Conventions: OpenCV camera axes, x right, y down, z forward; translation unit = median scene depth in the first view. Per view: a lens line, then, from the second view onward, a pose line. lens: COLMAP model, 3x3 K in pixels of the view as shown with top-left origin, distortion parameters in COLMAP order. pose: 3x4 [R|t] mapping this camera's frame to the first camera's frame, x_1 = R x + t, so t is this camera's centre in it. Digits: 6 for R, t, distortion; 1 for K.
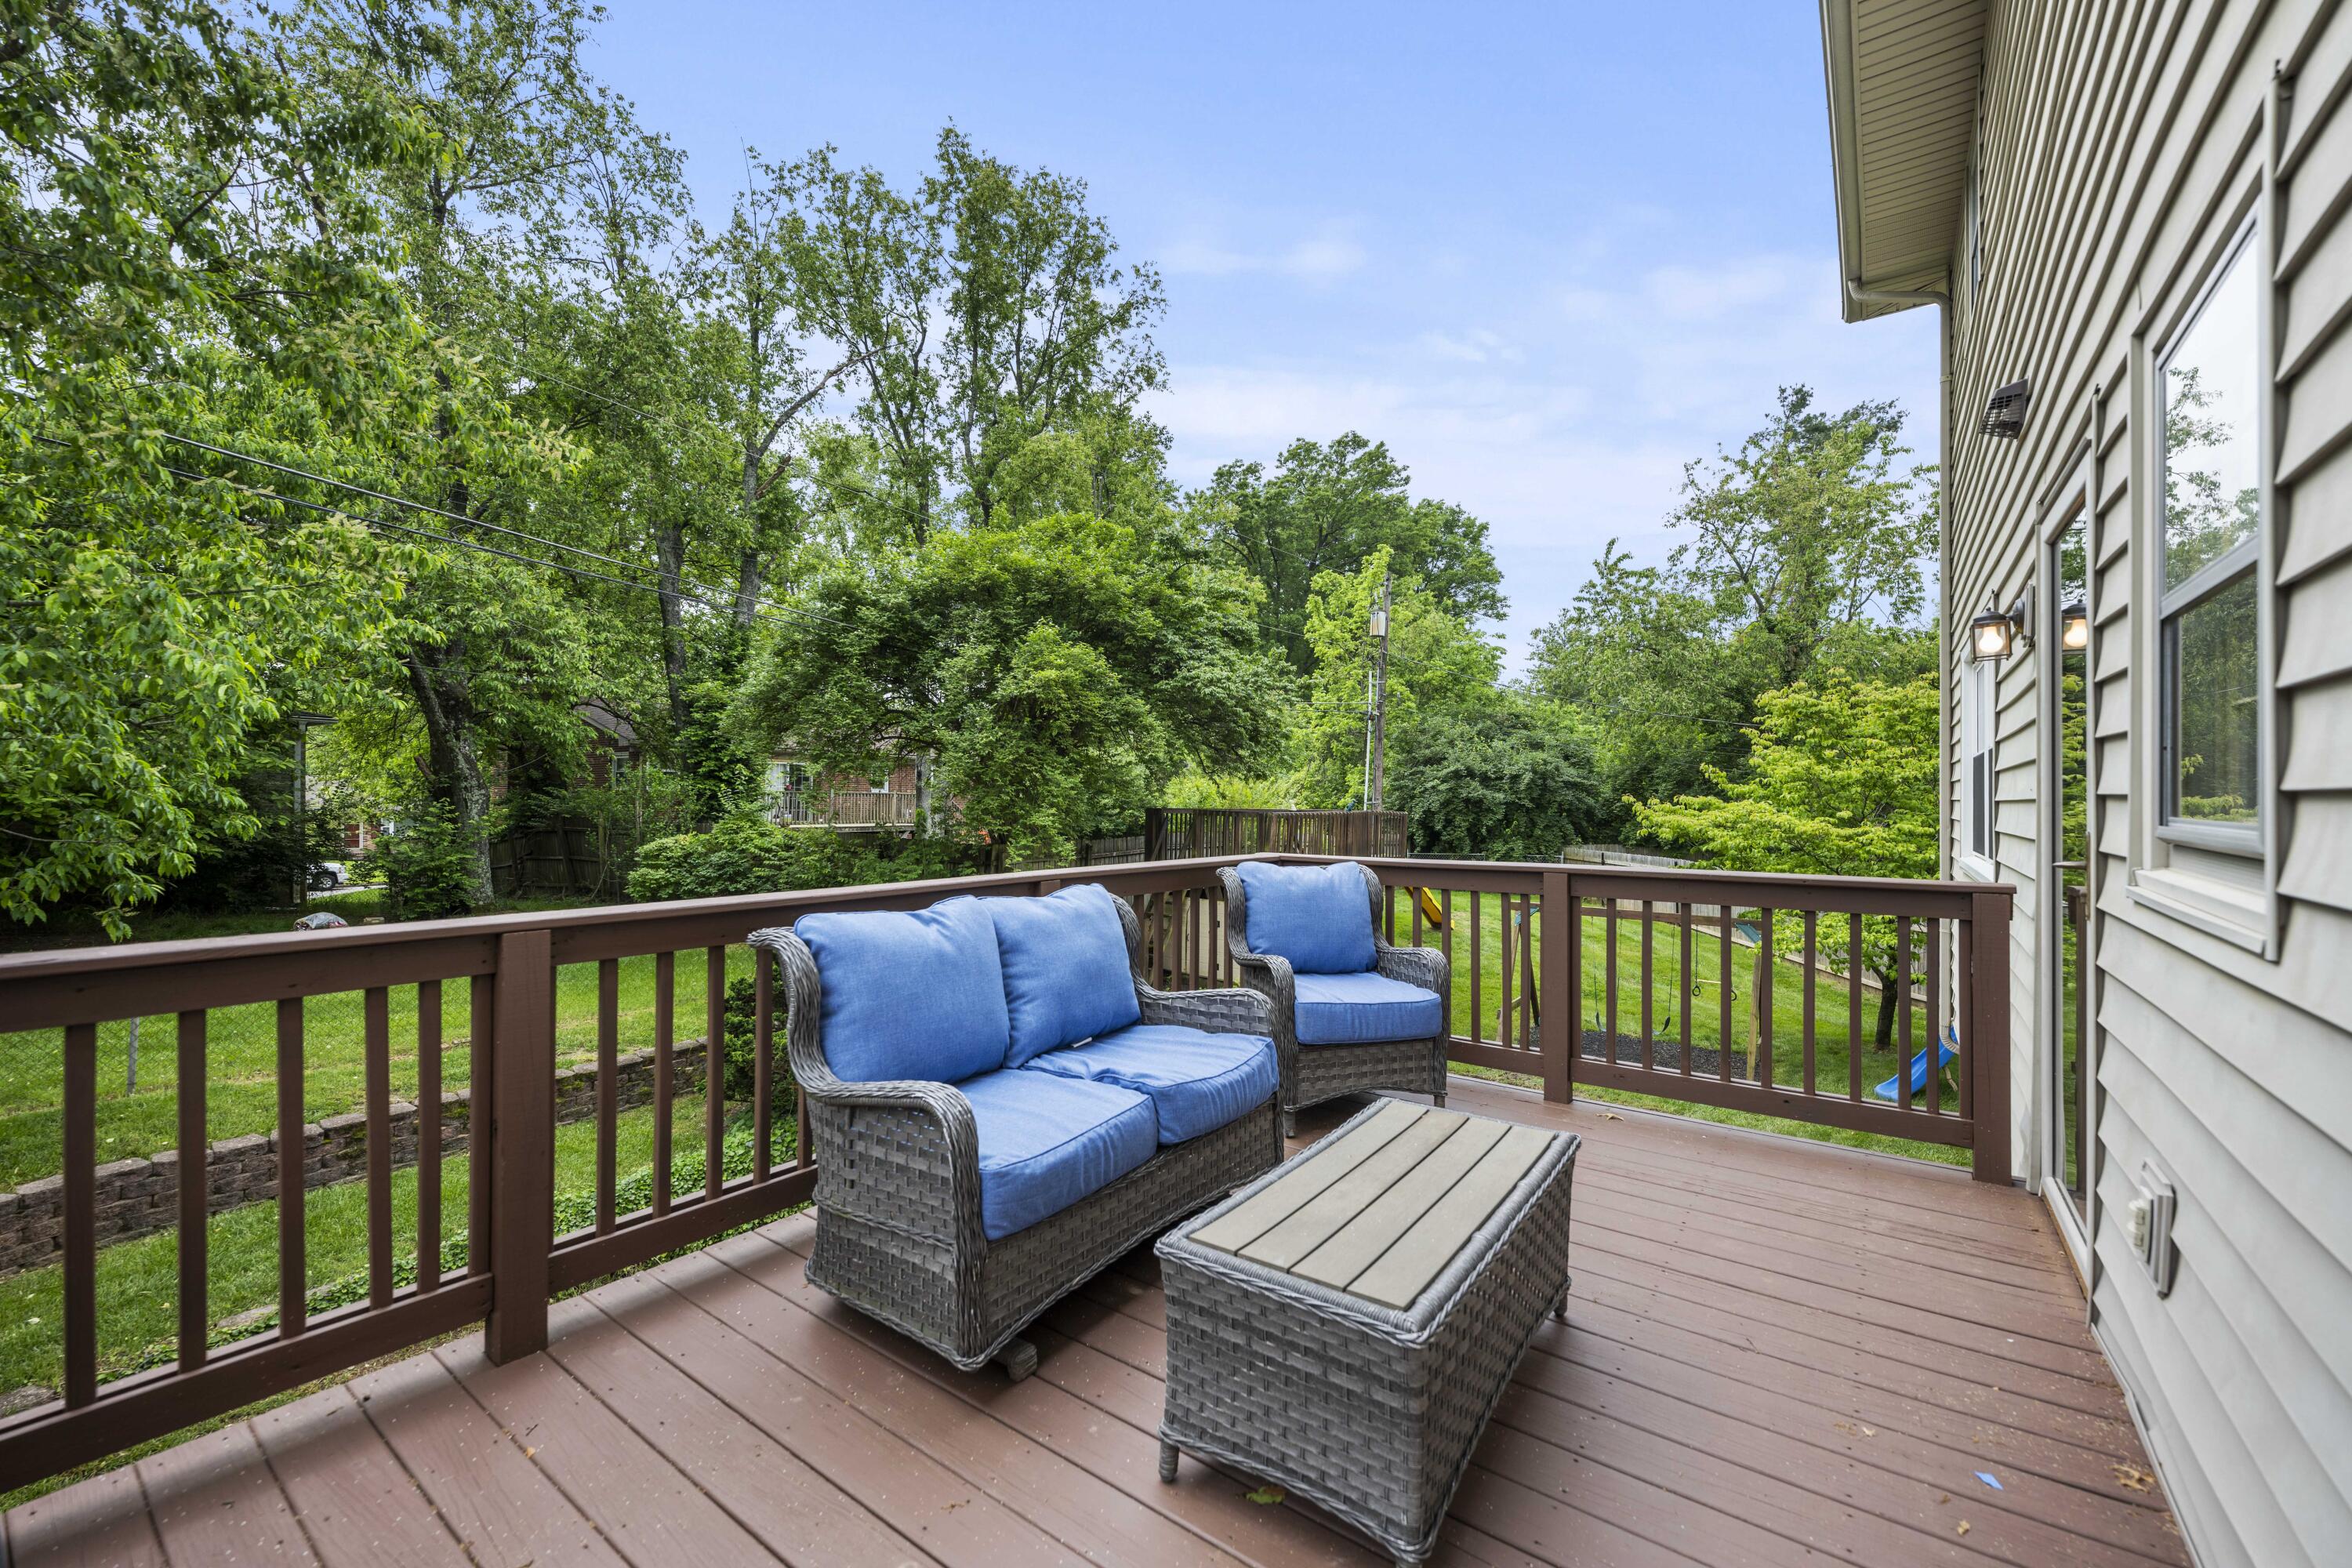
lens RADIAL K [[953.1, 0, 1174.6], [0, 953.1, 794.7], [0, 0, 1]] dist [-0.000917, -0.000012]
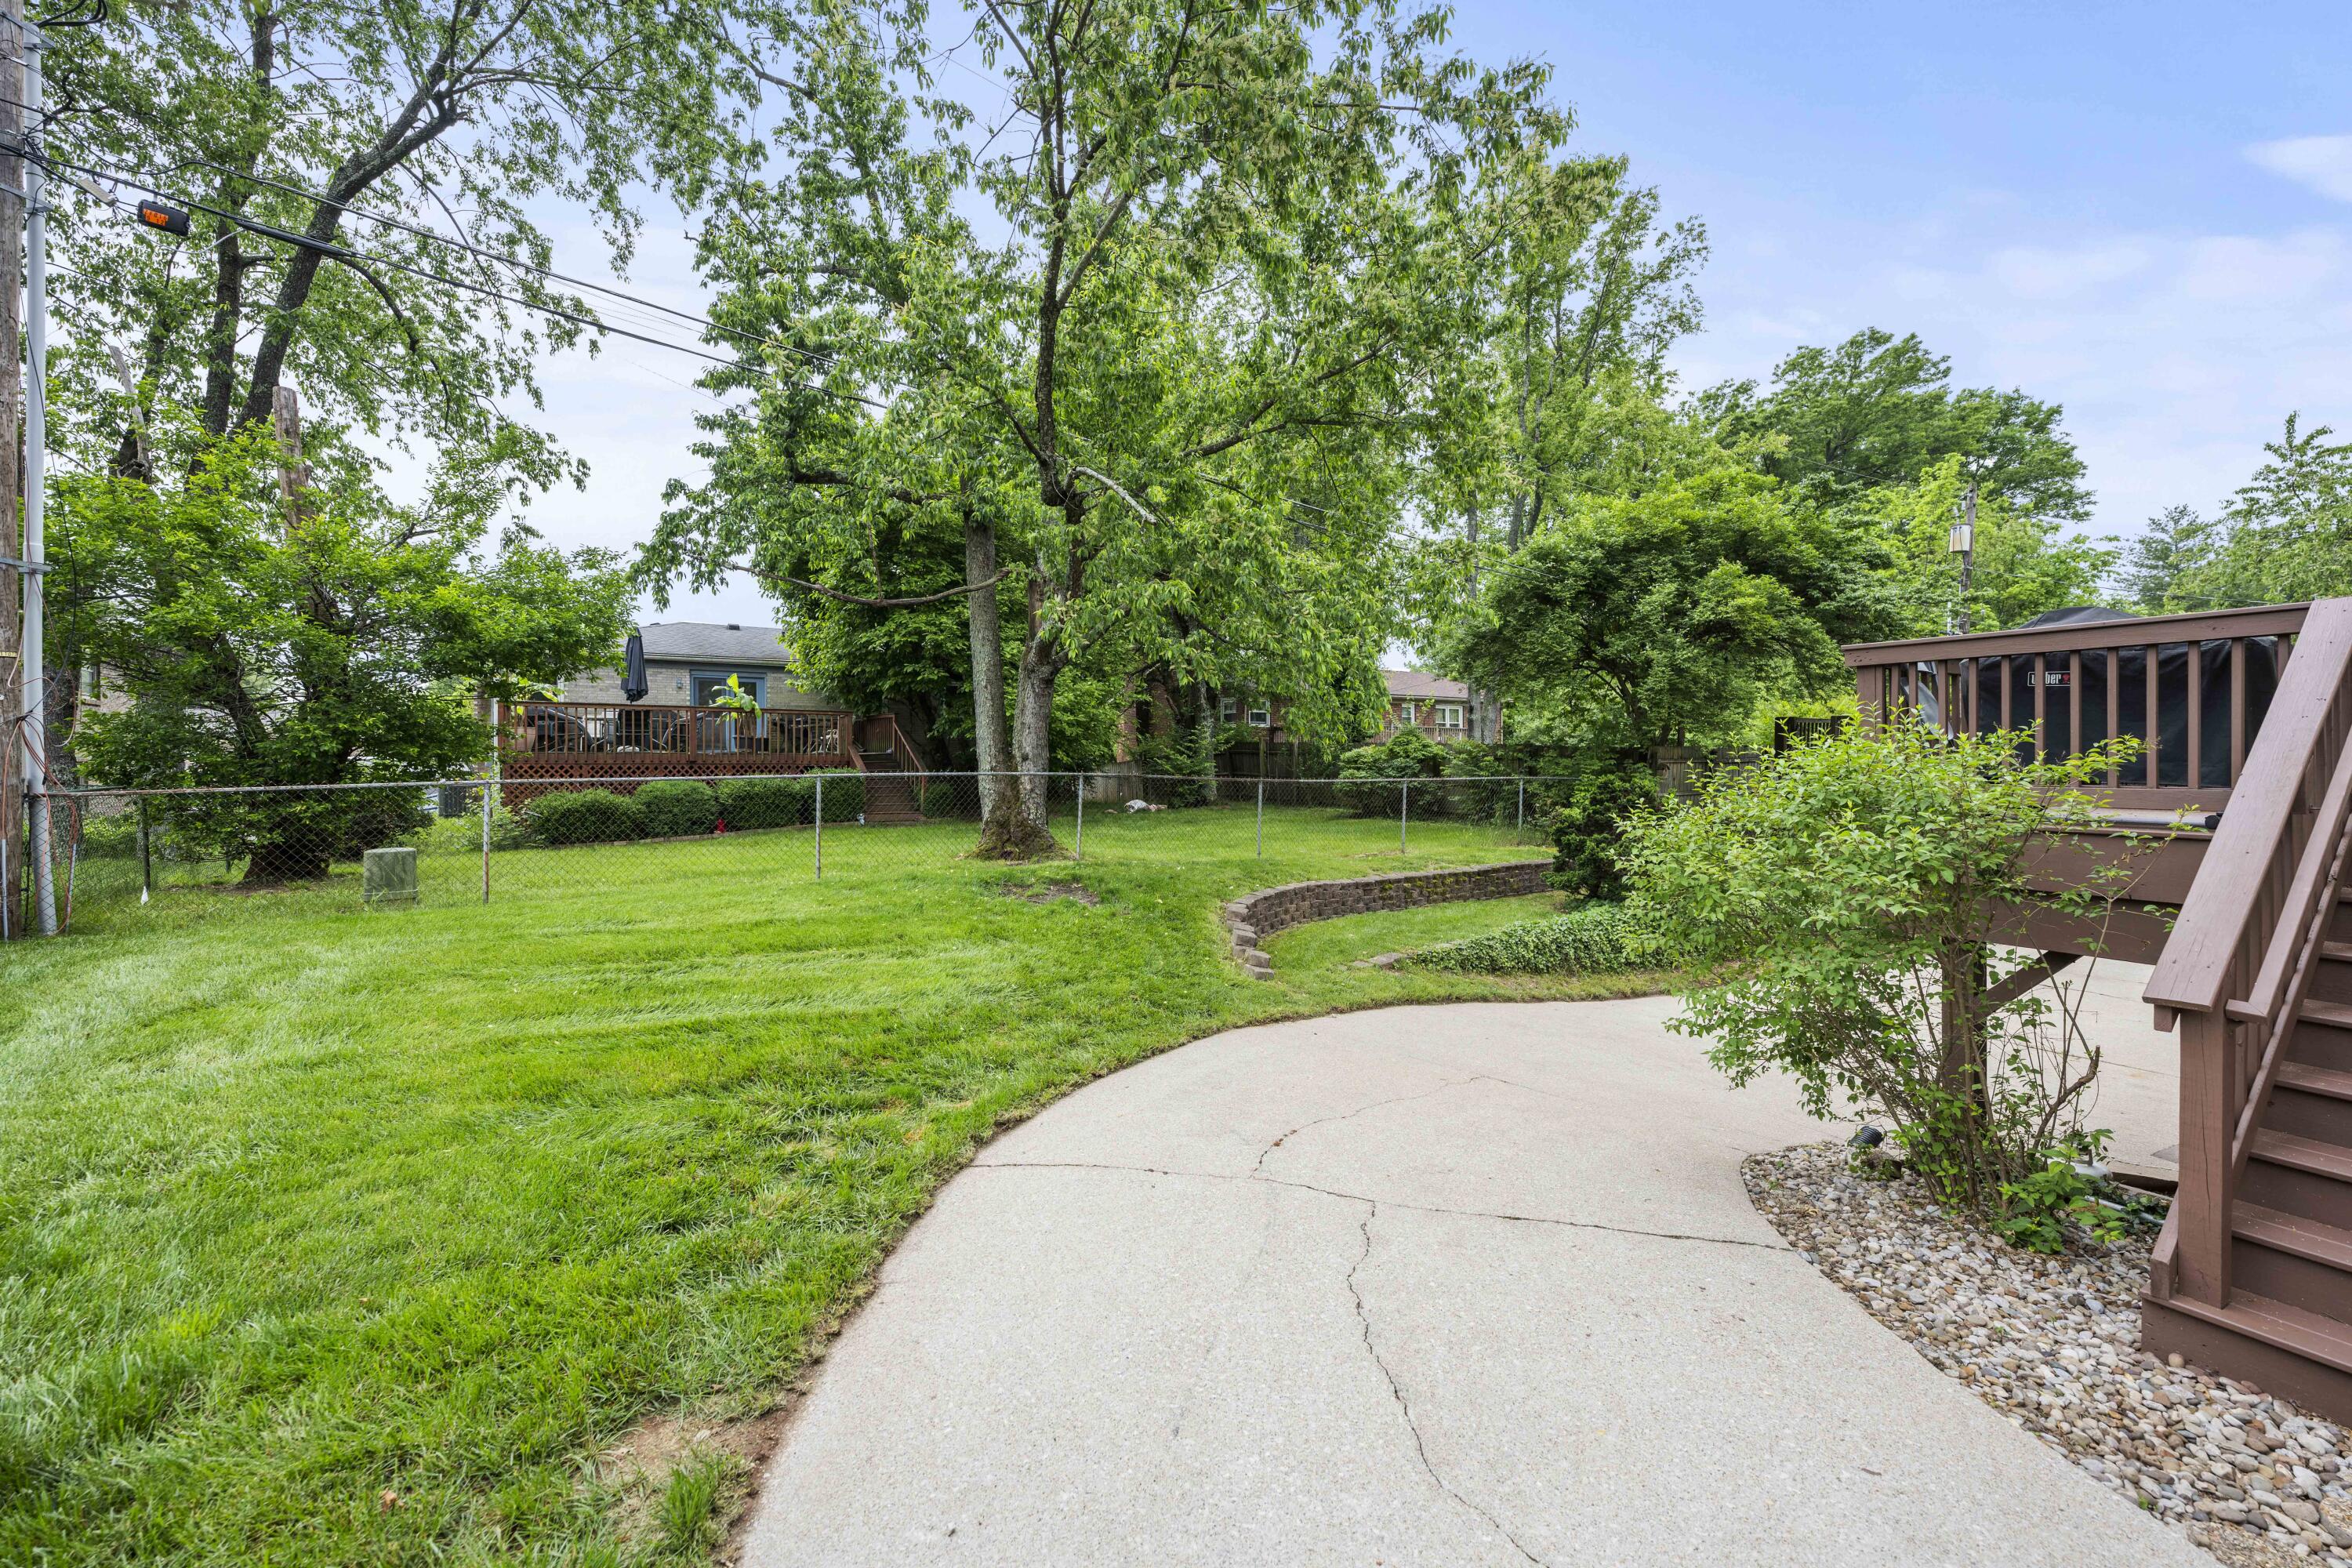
lens RADIAL K [[953.1, 0, 1172.9], [0, 953.1, 767.8], [0, 0, 1]] dist [-0.000917, -0.000012]
pose [[0.917297, -0.004336, -0.398179, -0.130581], [0.010736, 0.999847, 0.013844, 0.028619], [0.398058, -0.016974, 0.917203, -0.194159]]
